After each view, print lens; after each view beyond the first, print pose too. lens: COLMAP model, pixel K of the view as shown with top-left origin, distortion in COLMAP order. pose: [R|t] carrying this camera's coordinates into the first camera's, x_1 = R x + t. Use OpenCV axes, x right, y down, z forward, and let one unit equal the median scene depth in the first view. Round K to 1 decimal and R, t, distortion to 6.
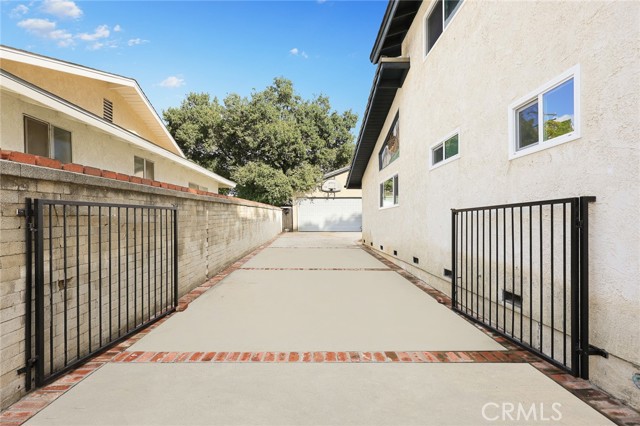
lens RADIAL K [[320.0, 0, 320.0], [0, 320.0, 213.0], [0, 0, 1]] dist [0.034539, 0.000120]
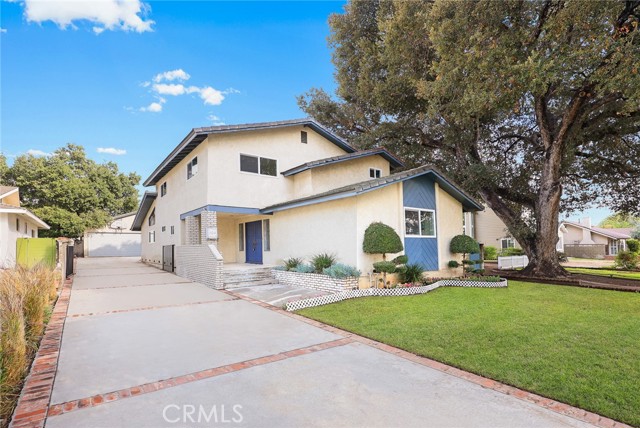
lens RADIAL K [[304.4, 0, 319.9], [0, 304.4, 234.1], [0, 0, 1]] dist [0.031113, 0.000132]
pose [[0.807809, 0.008105, 0.589389, -0.057164], [0.001552, 0.999873, -0.015877, -0.020371], [-0.589443, 0.013740, 0.807693, -0.708084]]
